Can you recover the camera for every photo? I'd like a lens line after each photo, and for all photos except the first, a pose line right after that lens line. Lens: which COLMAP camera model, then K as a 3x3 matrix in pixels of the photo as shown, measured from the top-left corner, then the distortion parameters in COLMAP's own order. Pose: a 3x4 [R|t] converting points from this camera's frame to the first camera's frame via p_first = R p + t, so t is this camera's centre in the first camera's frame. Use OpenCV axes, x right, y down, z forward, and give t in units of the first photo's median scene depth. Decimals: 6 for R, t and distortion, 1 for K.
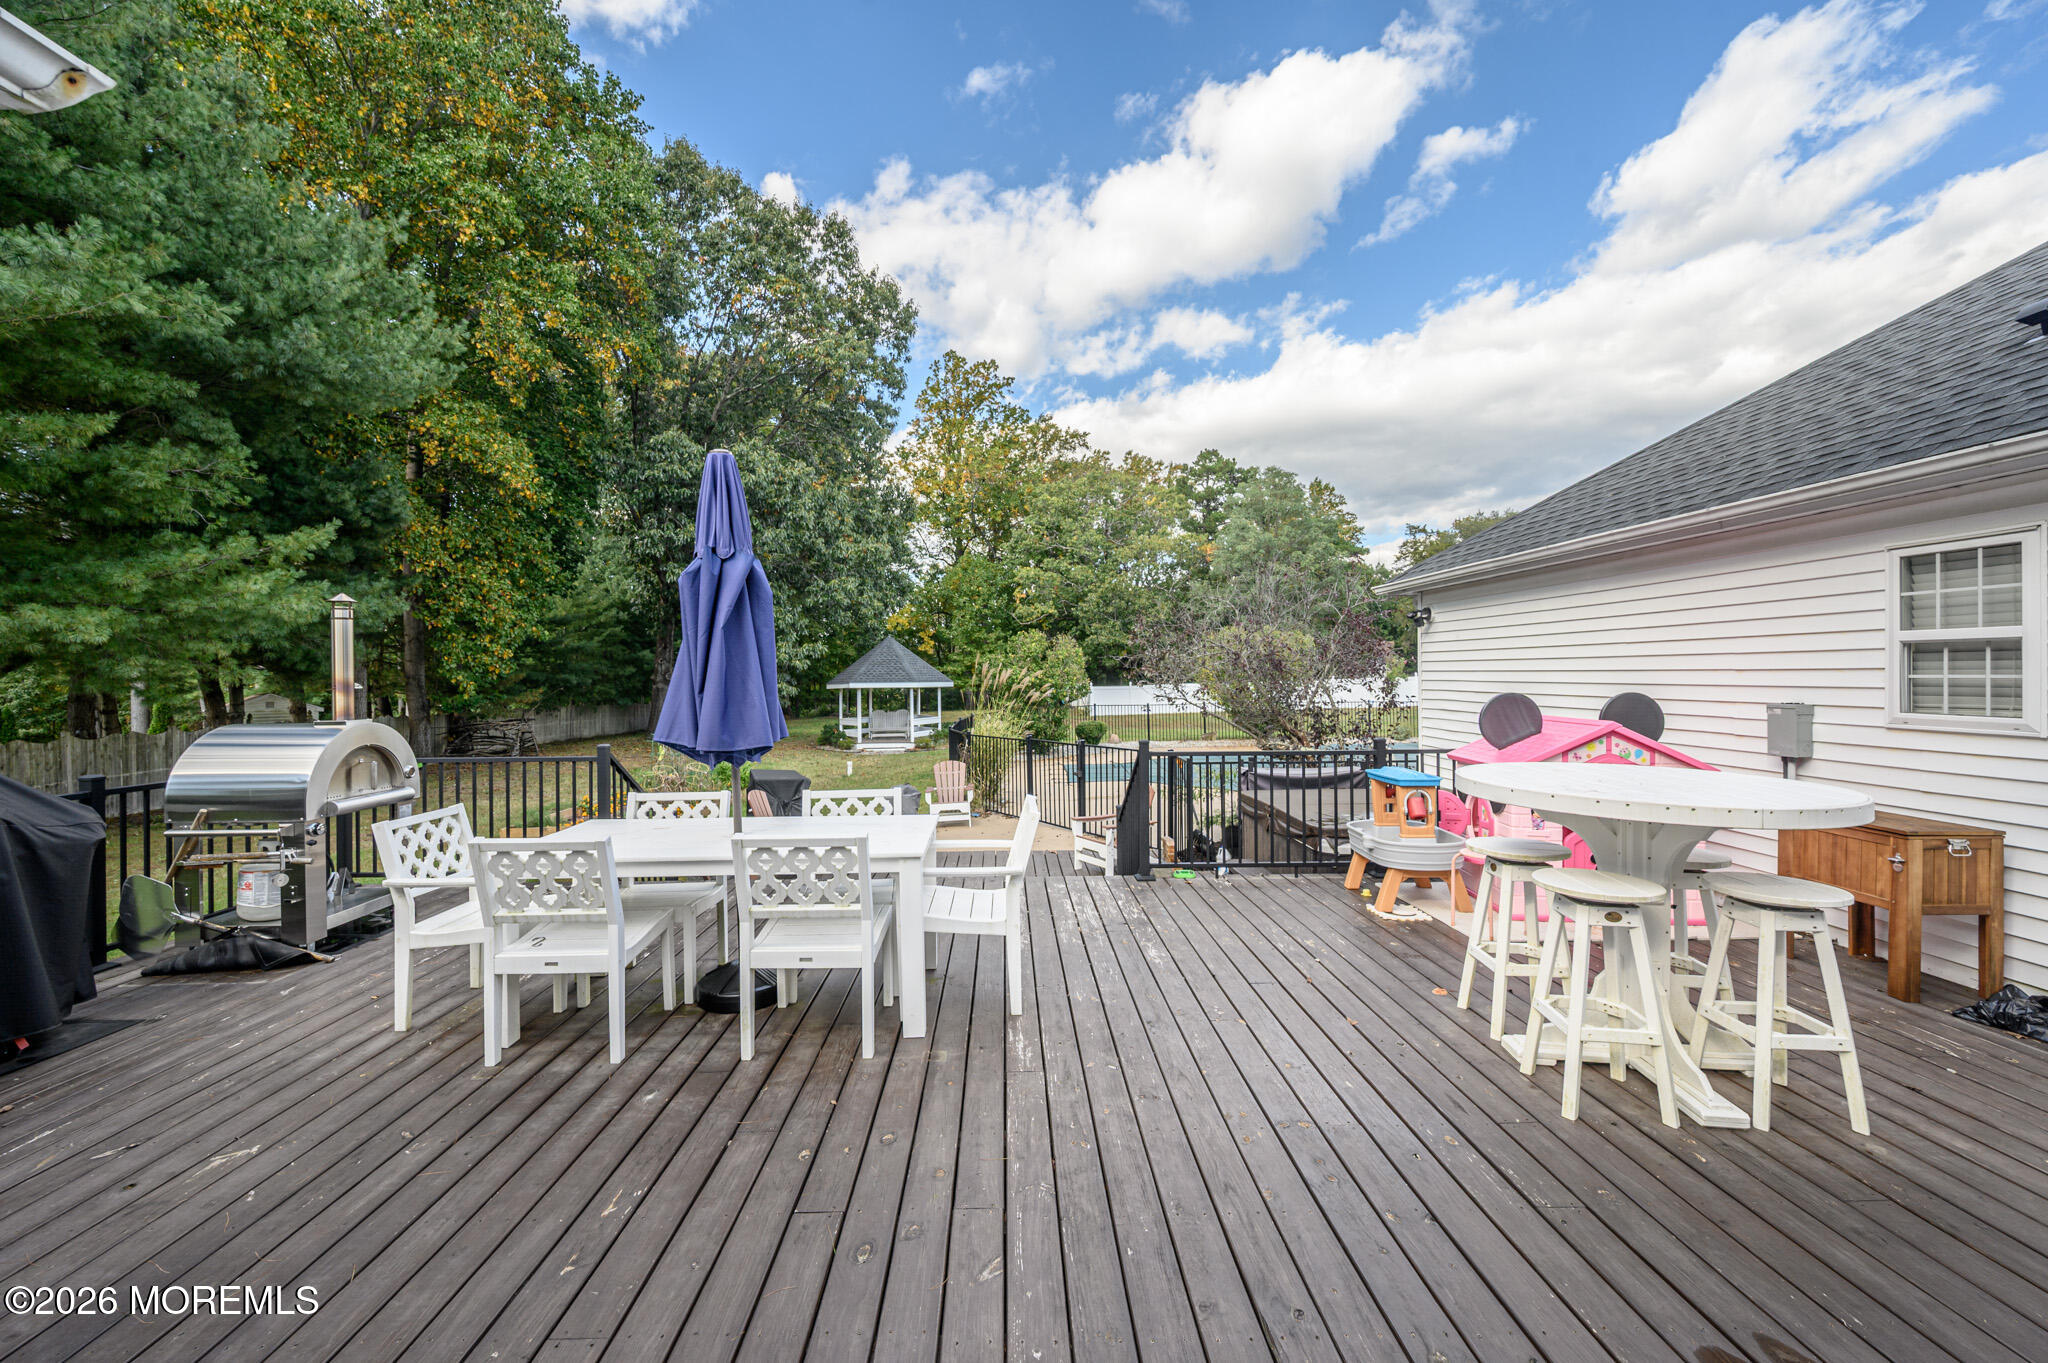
lens RADIAL K [[801.3, 0, 1021.3], [0, 801.3, 682.2], [0, 0, 1]] dist [0.000515, -0.000070]
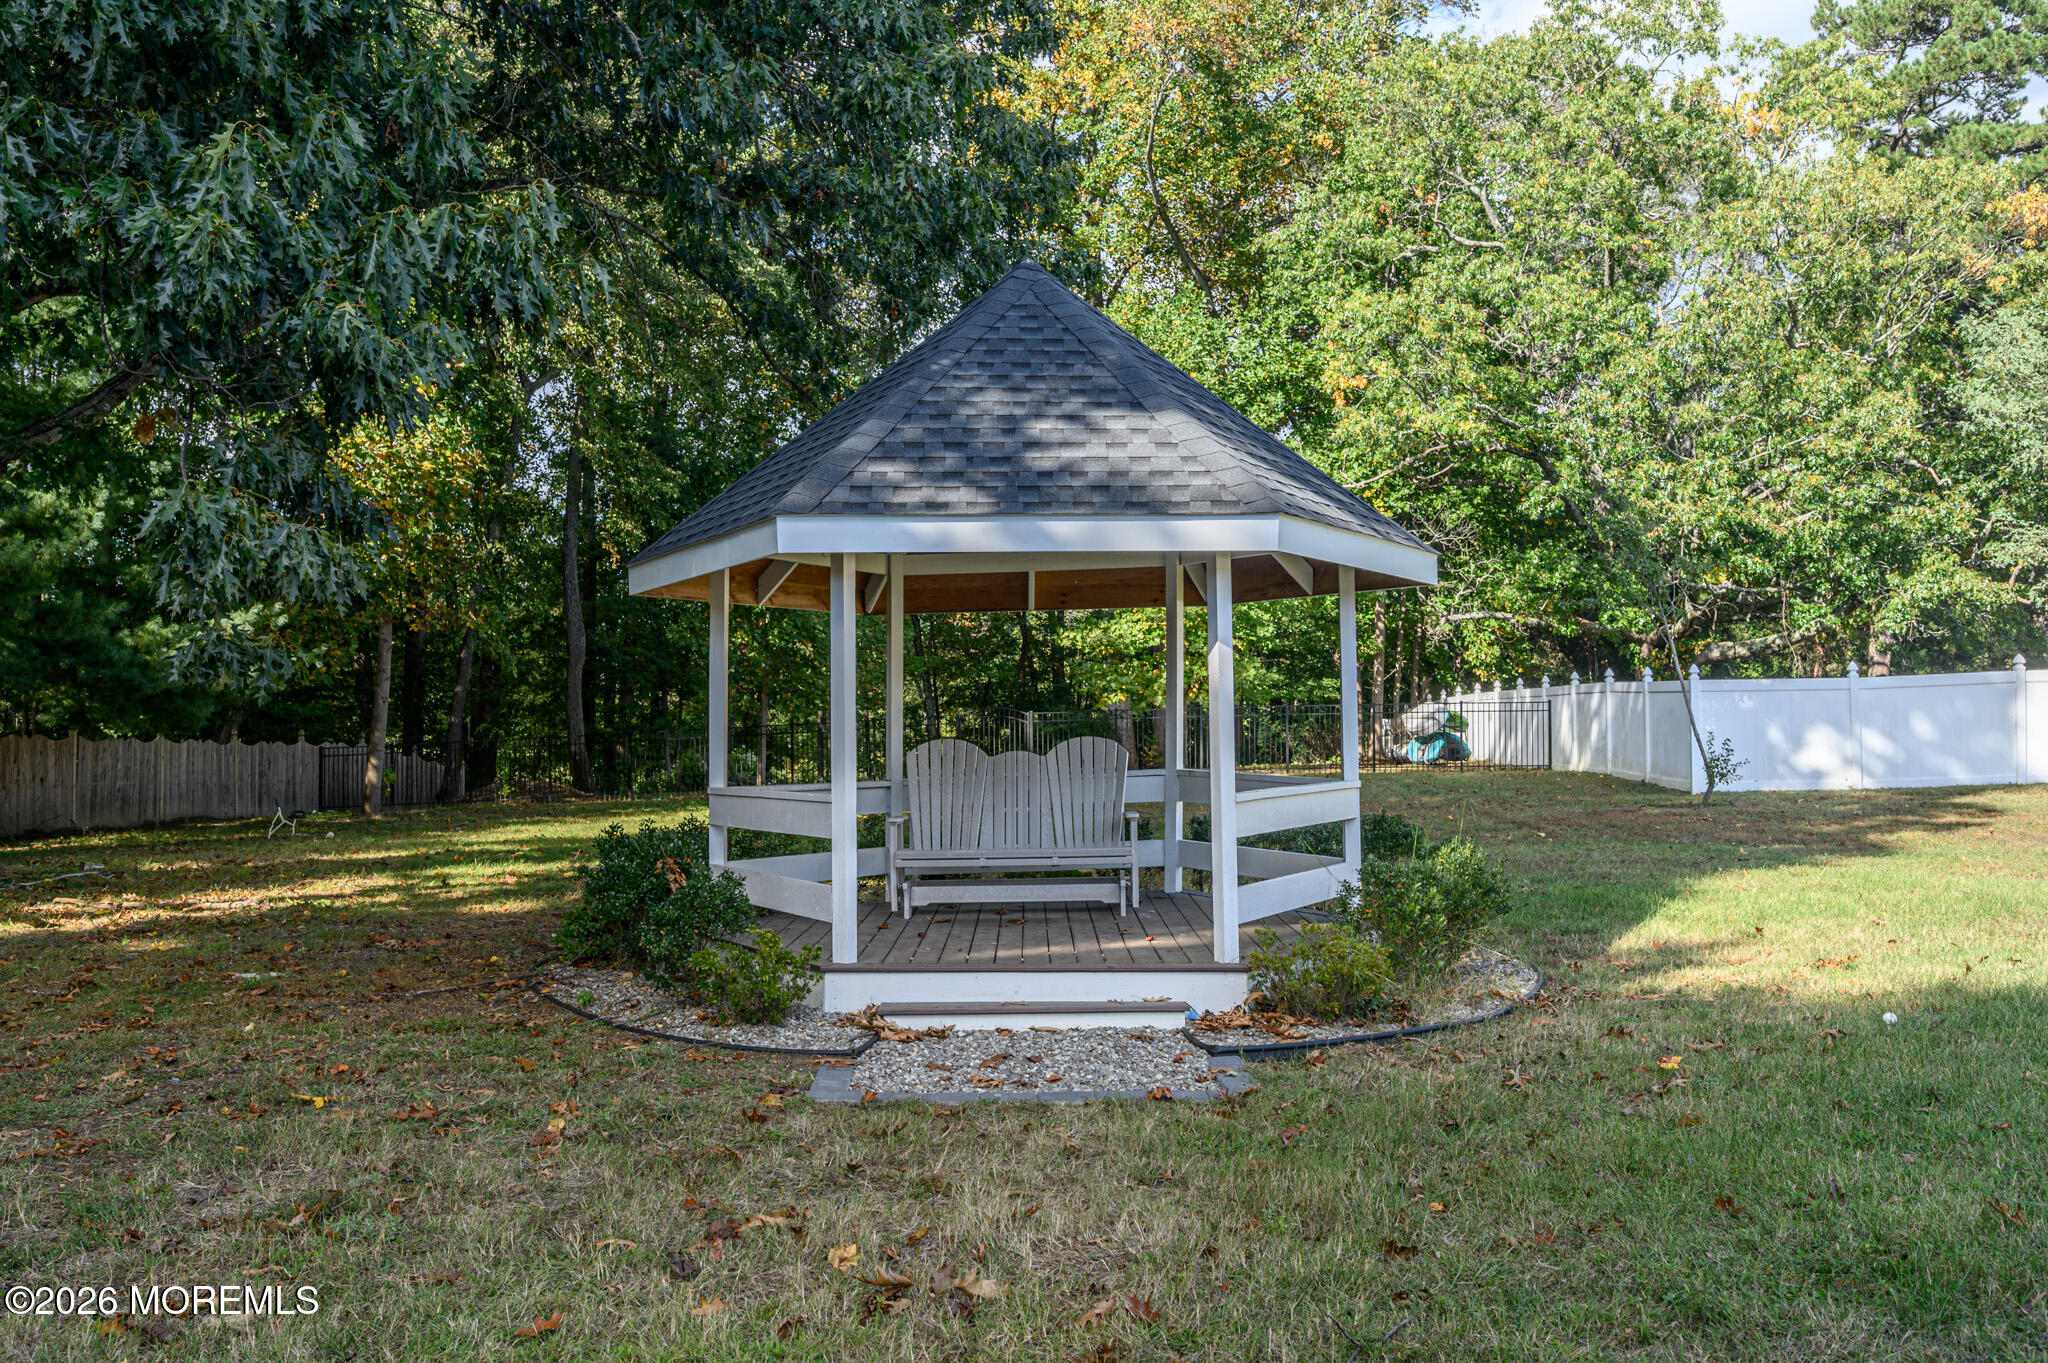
lens RADIAL K [[1745.3, 0, 1024.0], [0, 1745.3, 681.5], [0, 0, 1]] dist [0.001459, 0.000237]
pose [[0.996354, -0.002829, -0.085265, -0.208301], [0.000796, 0.999715, -0.023866, 0.049055], [0.085309, 0.023711, 0.996072, 1.003983]]
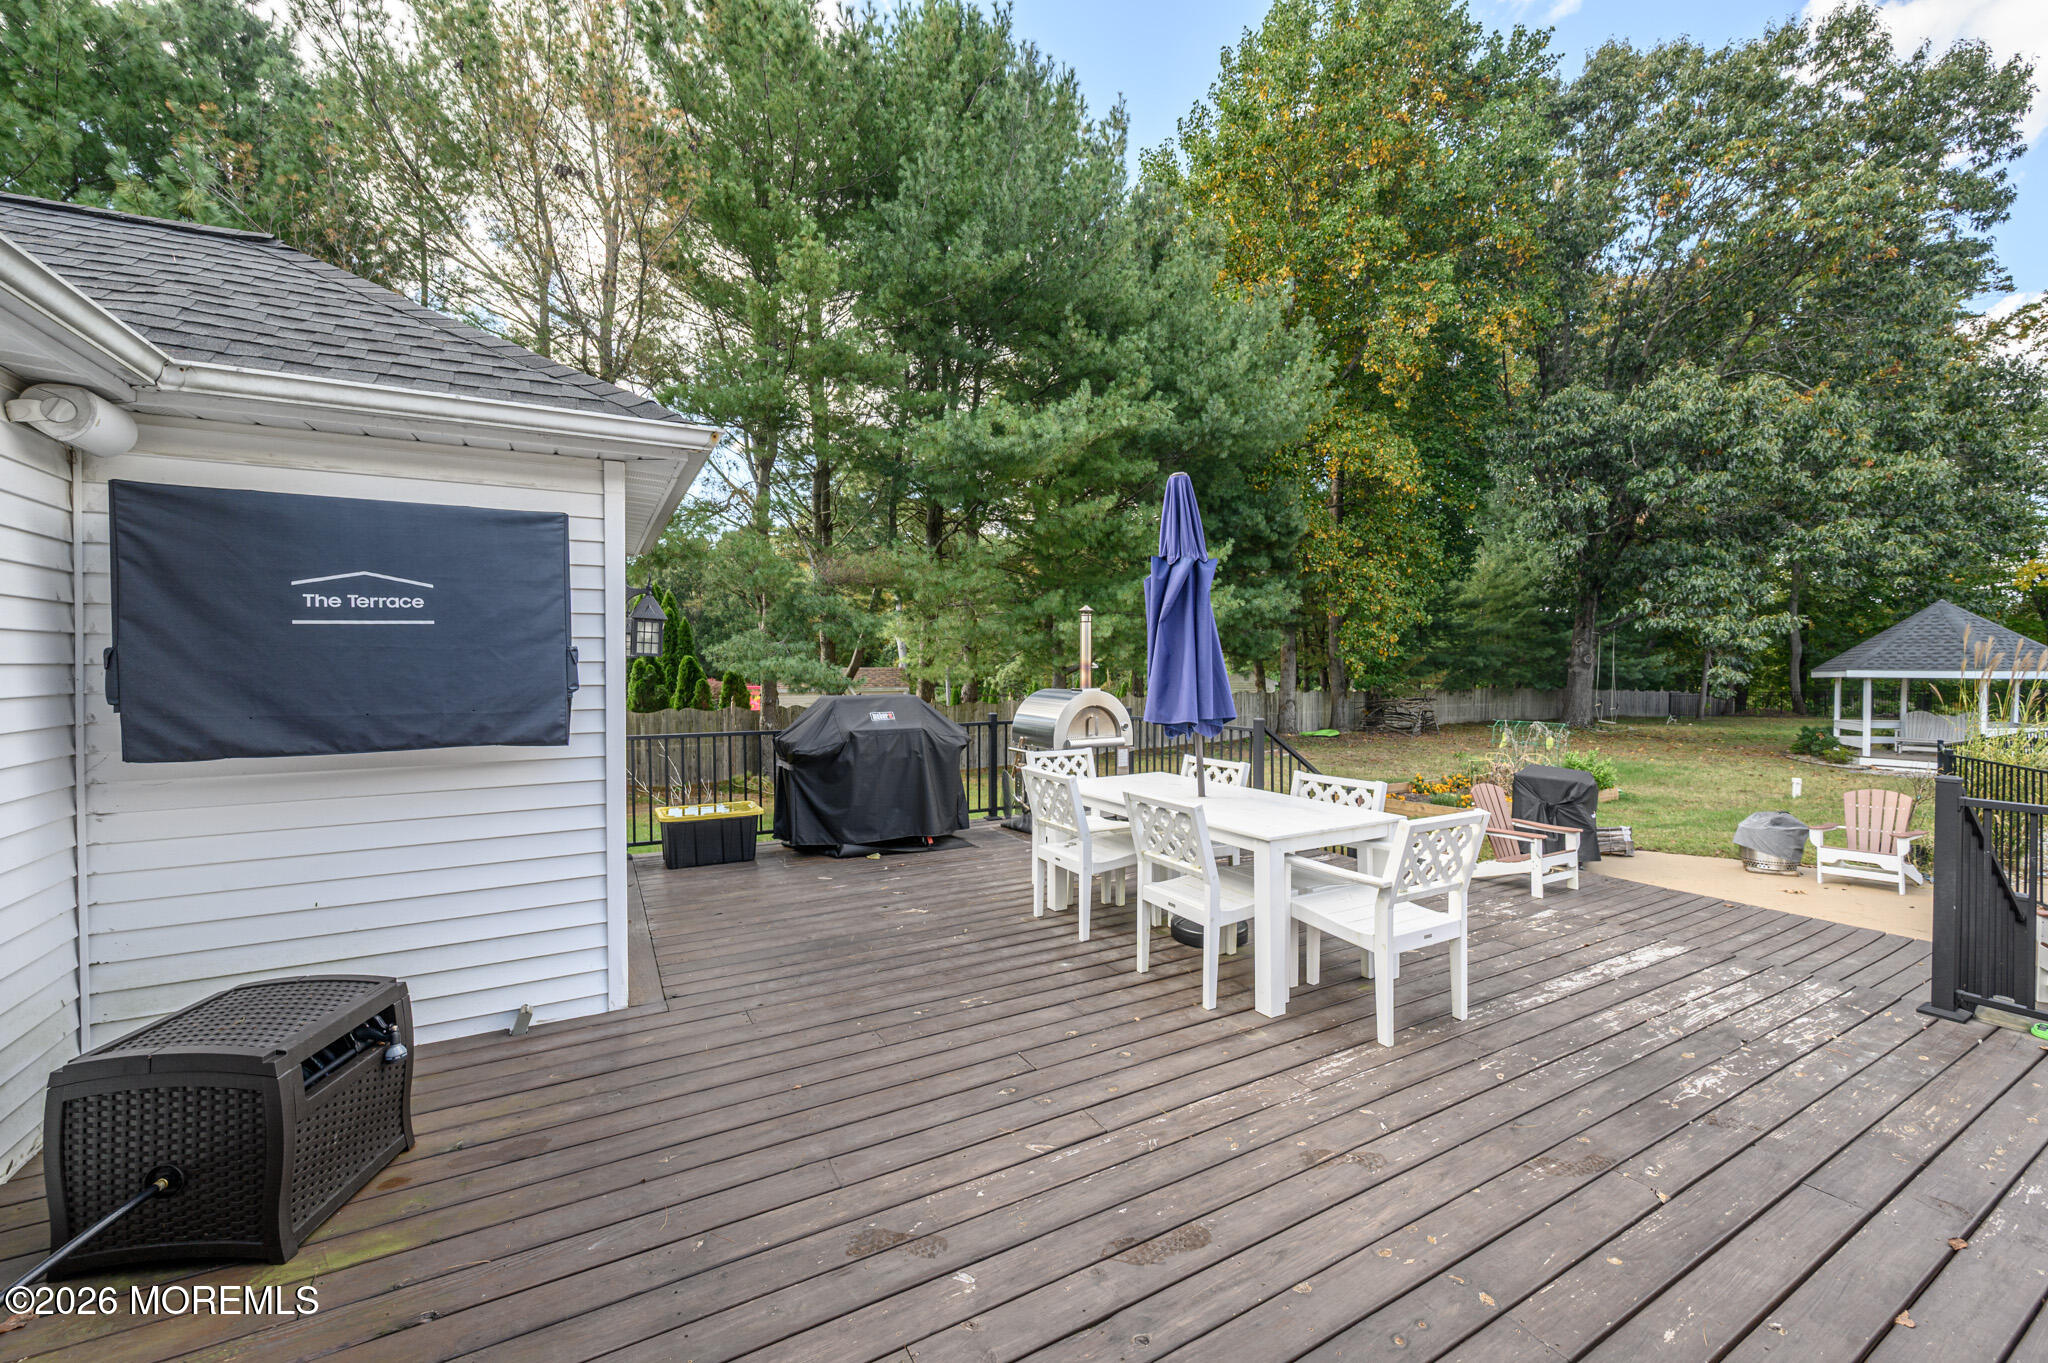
lens RADIAL K [[801.3, 0, 1021.3], [0, 801.3, 682.2], [0, 0, 1]] dist [0.000515, -0.000070]
pose [[0.473265, 0.030346, -0.880397, 0.088370], [-0.010527, 0.999530, 0.028793, -0.001388], [0.880857, -0.004358, 0.473362, 0.034557]]
